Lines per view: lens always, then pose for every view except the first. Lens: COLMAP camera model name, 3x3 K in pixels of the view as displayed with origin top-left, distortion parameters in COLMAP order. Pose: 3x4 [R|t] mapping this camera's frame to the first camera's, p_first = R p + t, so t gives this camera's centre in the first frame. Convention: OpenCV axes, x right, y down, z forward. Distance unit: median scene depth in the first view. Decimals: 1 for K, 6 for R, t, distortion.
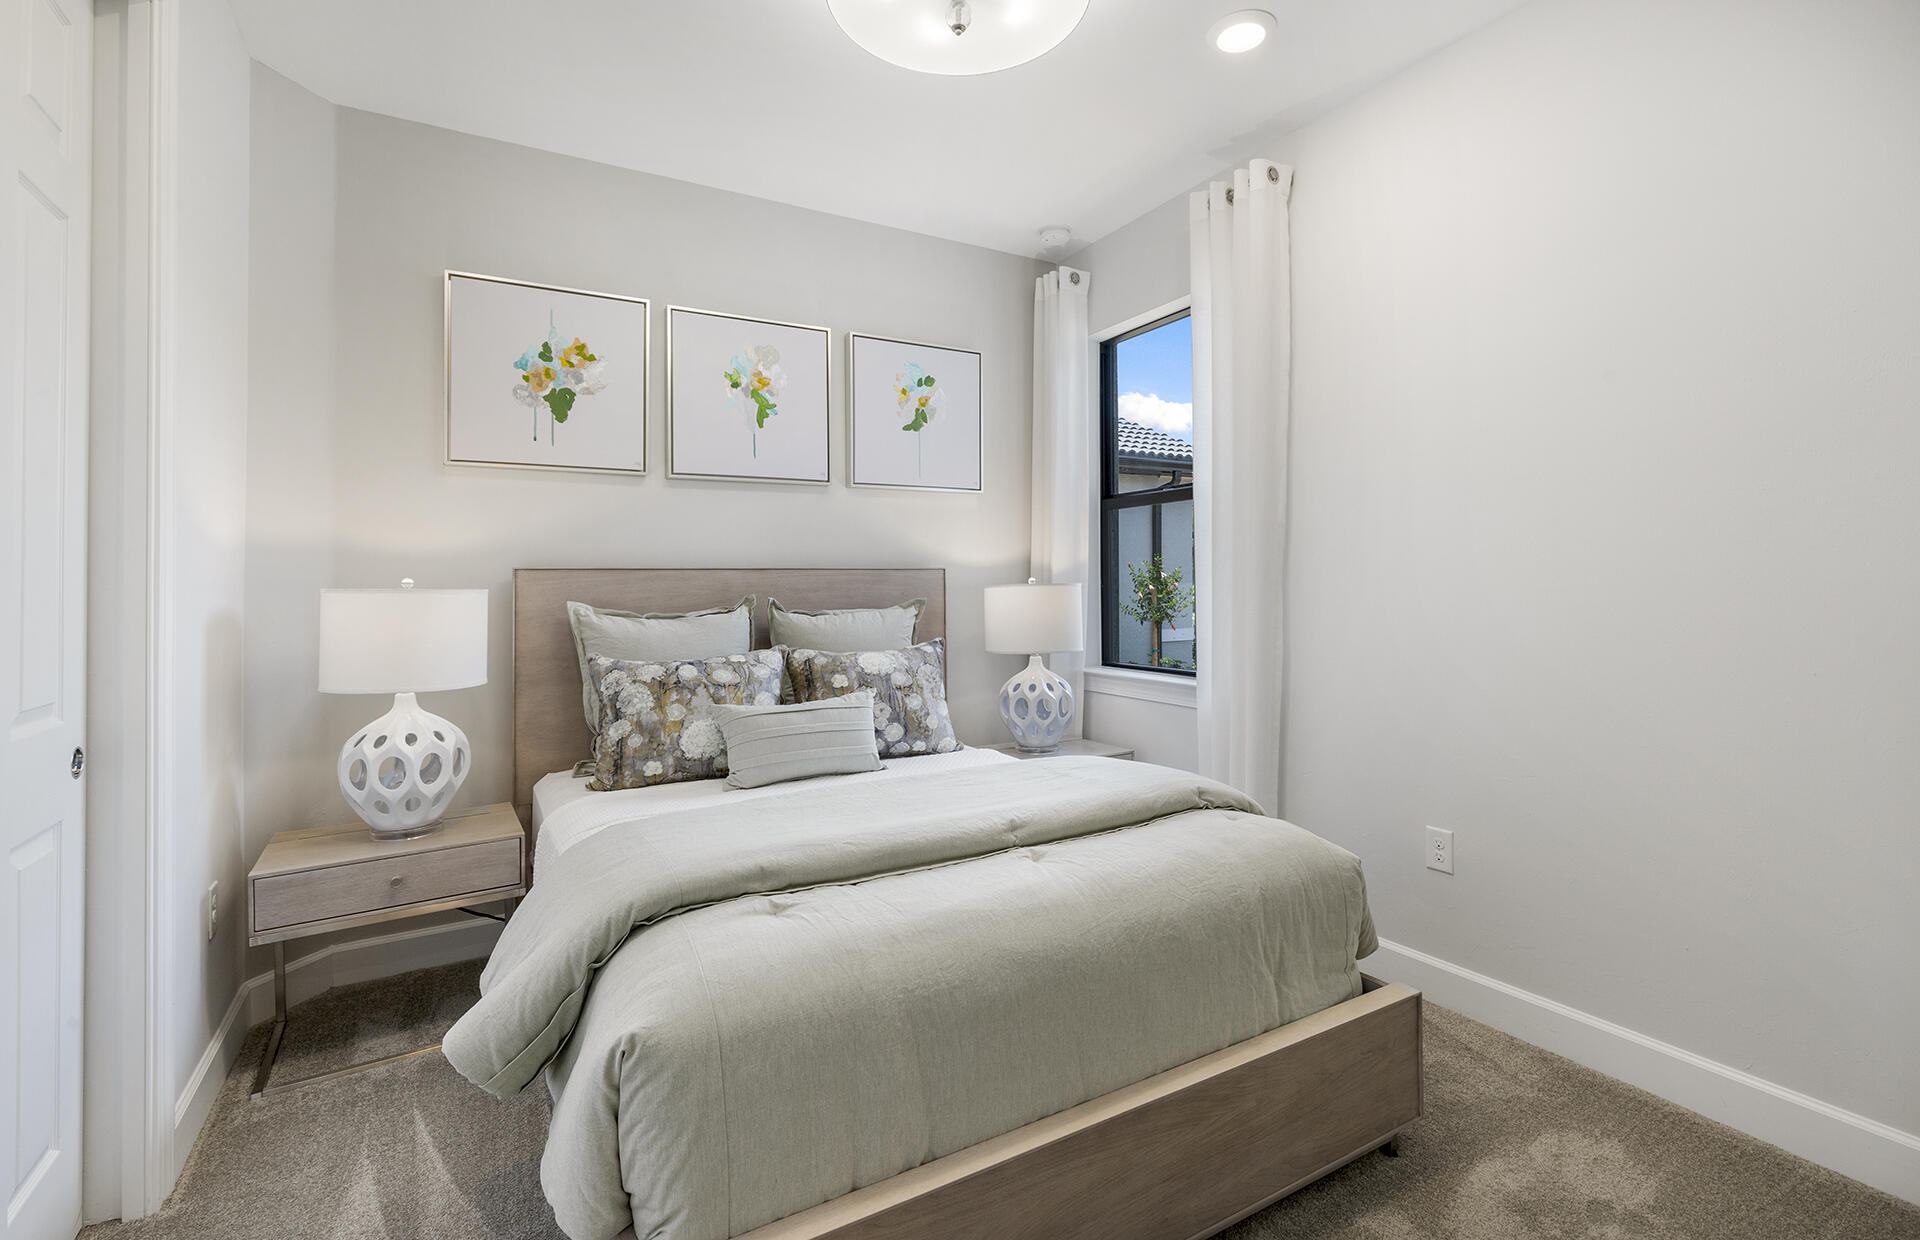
lens RADIAL K [[865.0, 0, 969.6], [0, 865.0, 598.6], [0, 0, 1]] dist [-0.000088, -0.000176]
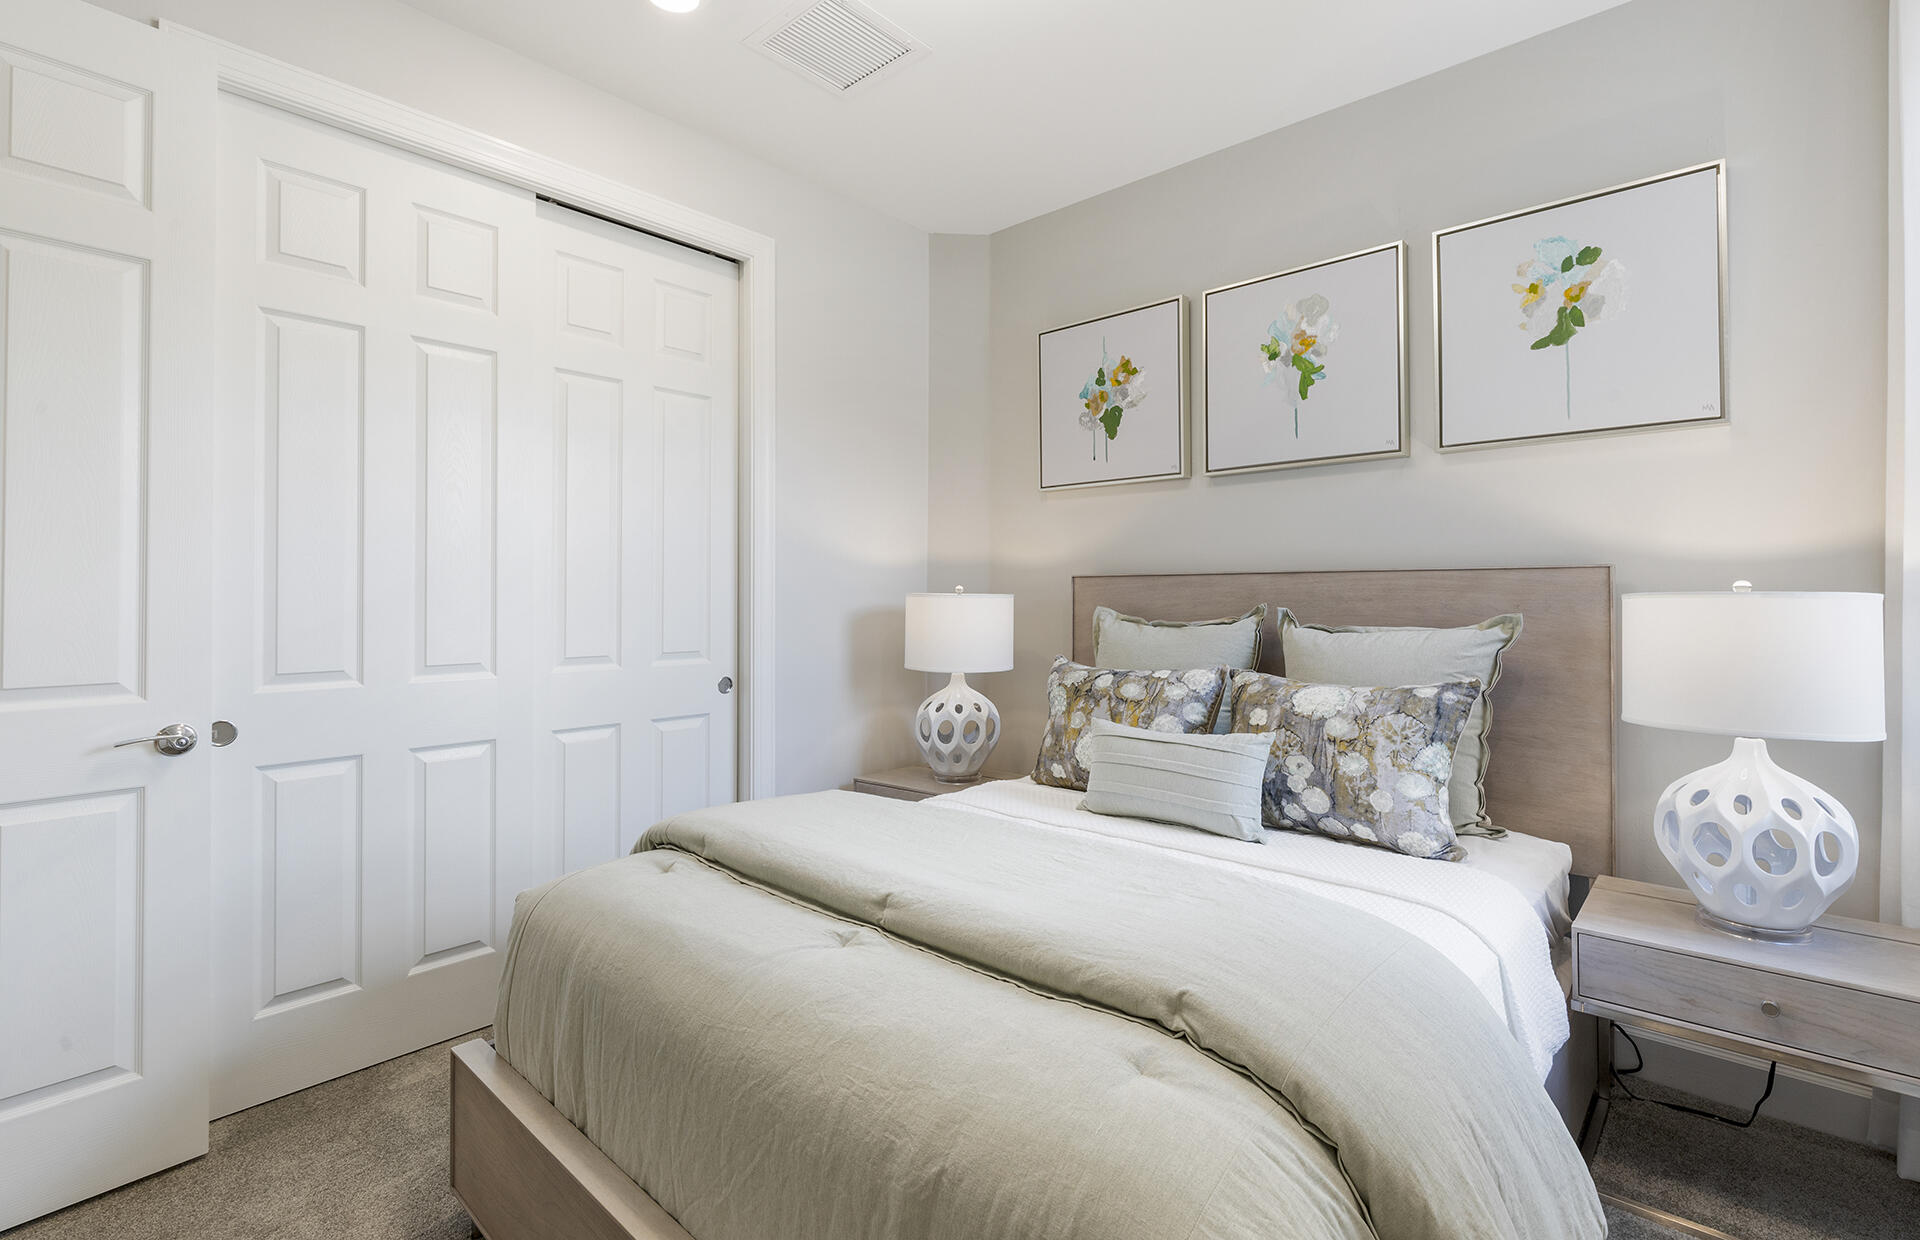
lens RADIAL K [[873.4, 0, 959.6], [0, 873.4, 591.3], [0, 0, 1]] dist [-0.001216, -0.000598]
pose [[0.295967, 0.005284, -0.955184, 0.501012], [-0.016236, 0.999868, 0.000501, -0.012611], [0.955060, 0.015360, 0.296014, 0.498099]]
